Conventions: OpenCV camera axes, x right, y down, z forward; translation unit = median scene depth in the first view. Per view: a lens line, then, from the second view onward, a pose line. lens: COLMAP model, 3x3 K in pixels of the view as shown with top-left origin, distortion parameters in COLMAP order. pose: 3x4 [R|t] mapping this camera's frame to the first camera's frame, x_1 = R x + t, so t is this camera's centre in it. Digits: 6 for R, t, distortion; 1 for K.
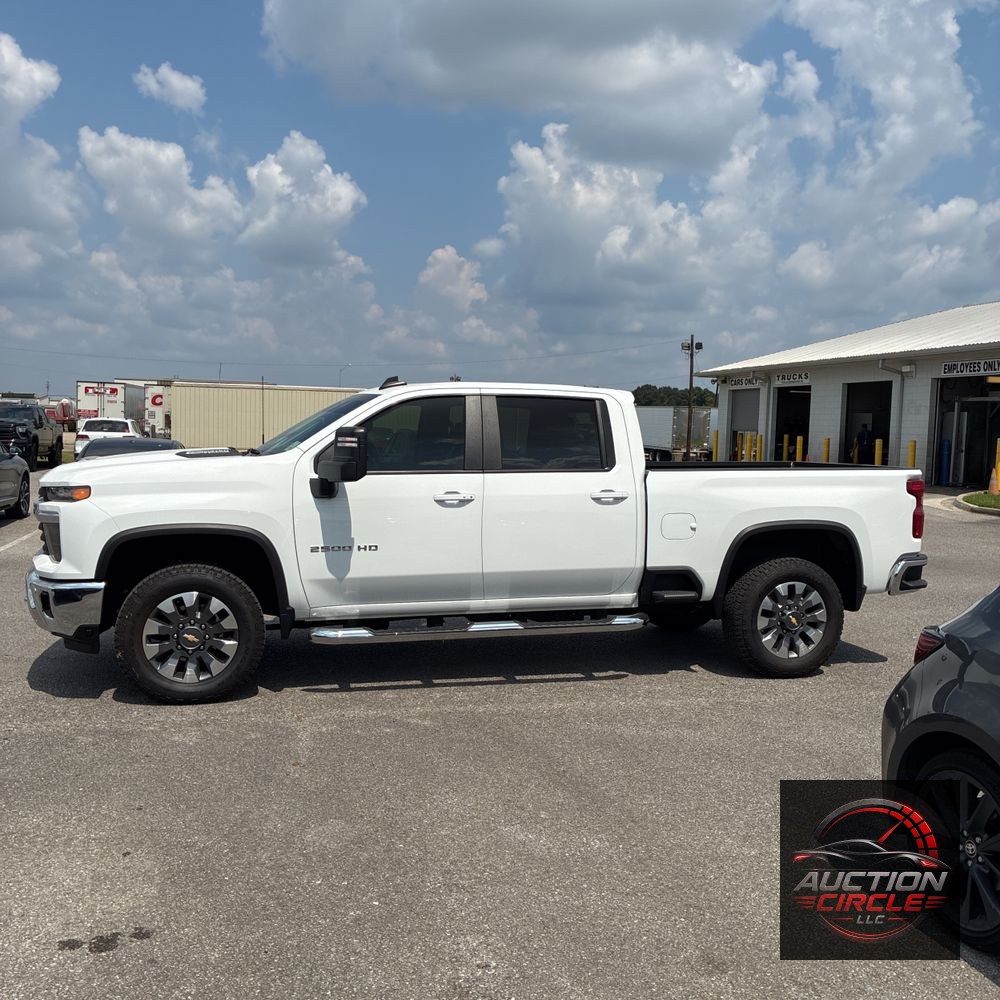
lens RADIAL K [[1004.9, 0, 500.0], [0, 1004.9, 500.0], [0, 0, 1]] dist [0.134533, -0.469277]
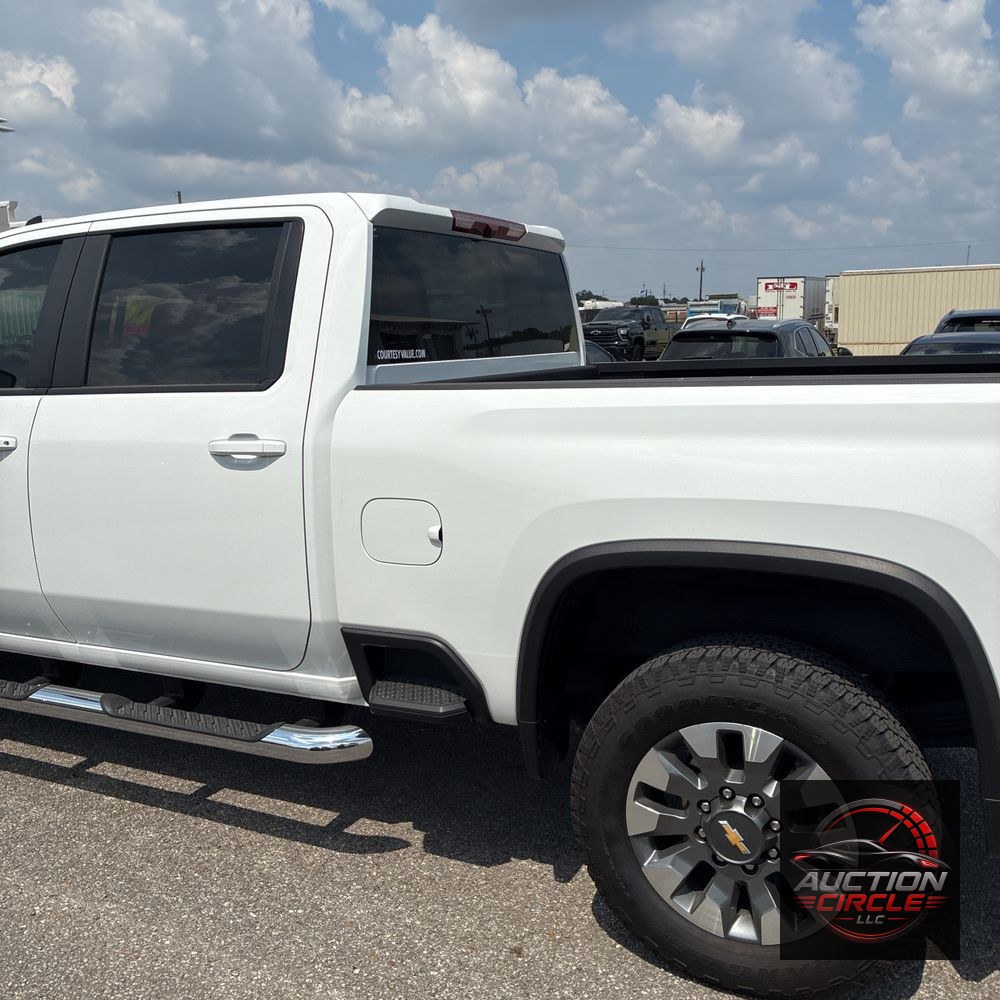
lens RADIAL K [[1018.5, 0, 489.8], [0, 1018.5, 502.2], [0, 0, 1]] dist [0.016732, 0.008360]
pose [[0.747923, 0.073260, -0.659731, 0.478461], [-0.005966, 0.994593, 0.103681, -0.027330], [0.663759, -0.073610, 0.744315, 0.759190]]
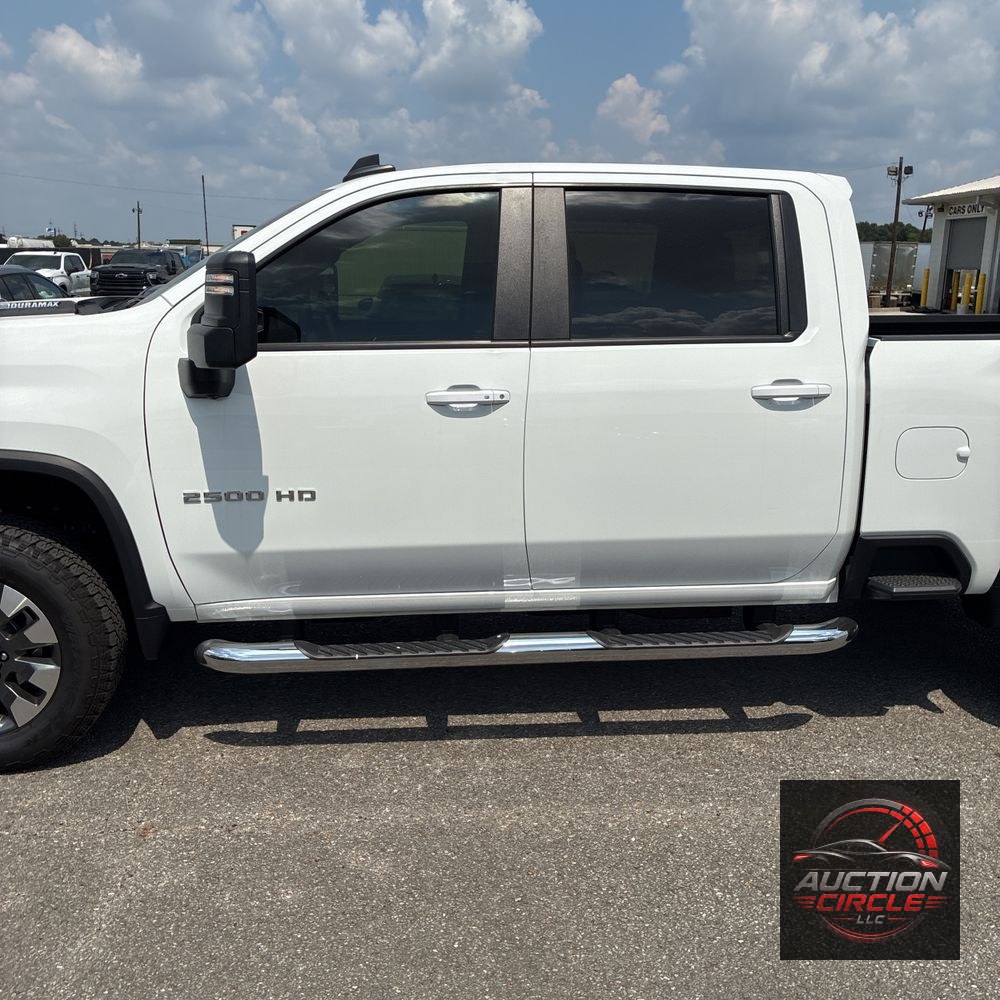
lens RADIAL K [[1018.5, 0, 489.8], [0, 1018.5, 502.2], [0, 0, 1]] dist [0.016732, 0.008360]
pose [[0.984255, 0.029218, -0.174321, 0.053366], [-0.002656, 0.988575, 0.150704, -0.026171], [0.176732, -0.147868, 0.973088, 0.488713]]
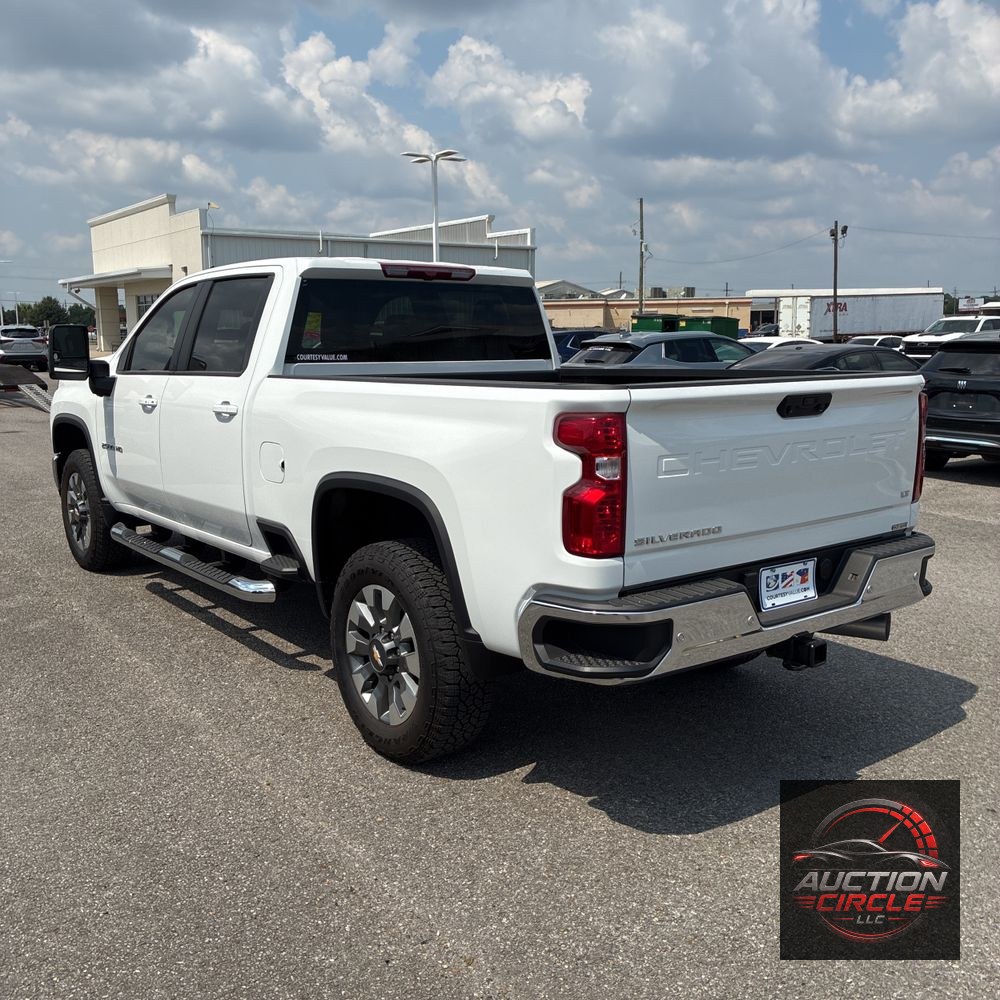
lens RADIAL K [[1018.5, 0, 489.8], [0, 1018.5, 502.2], [0, 0, 1]] dist [0.016732, 0.008360]
pose [[0.376222, 0.129237, -0.917472, 0.875959], [-0.051116, 0.991611, 0.118720, -0.035695], [0.925118, 0.002232, 0.379672, 0.911869]]
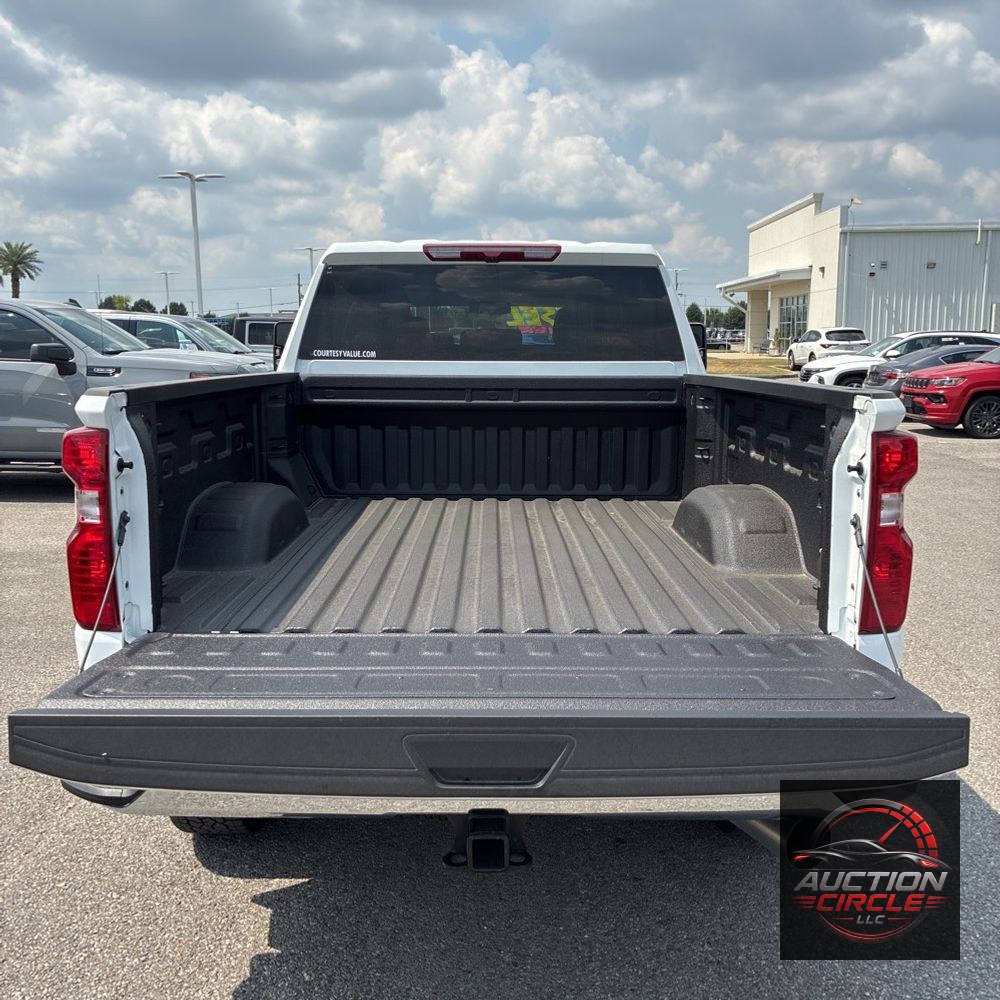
lens RADIAL K [[1018.5, 0, 489.8], [0, 1018.5, 502.2], [0, 0, 1]] dist [0.016732, 0.008360]
pose [[-0.259004, 0.133292, -0.956635, 0.754919], [-0.071103, 0.985114, 0.156511, -0.060868], [0.963256, 0.108557, -0.245671, 1.339817]]
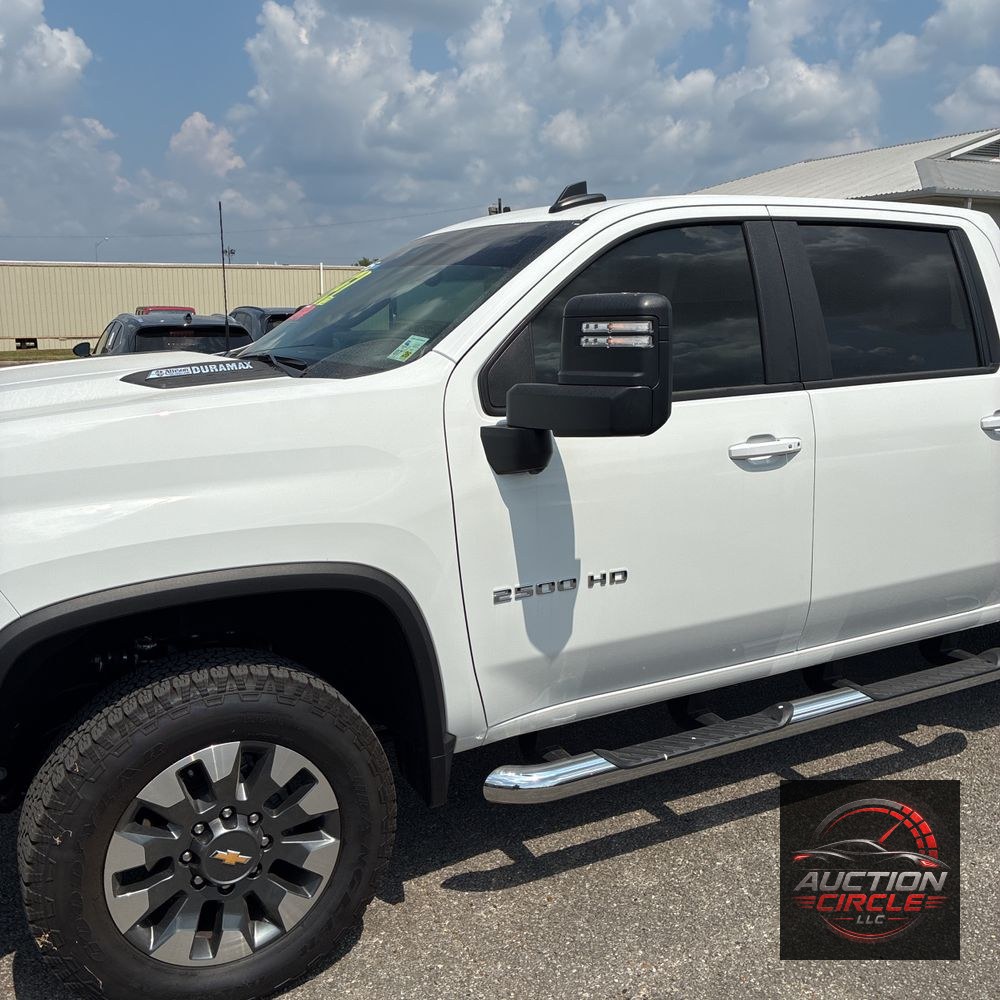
lens RADIAL K [[1018.1, 0, 500.0], [0, 1018.1, 500.0], [0, 0, 1]] dist [0.065795, -0.145091]
pose [[0.977219, -0.065885, 0.201745, -0.250564], [0.041276, 0.991442, 0.123850, -0.040186], [-0.208179, -0.112701, 0.971576, 0.559378]]
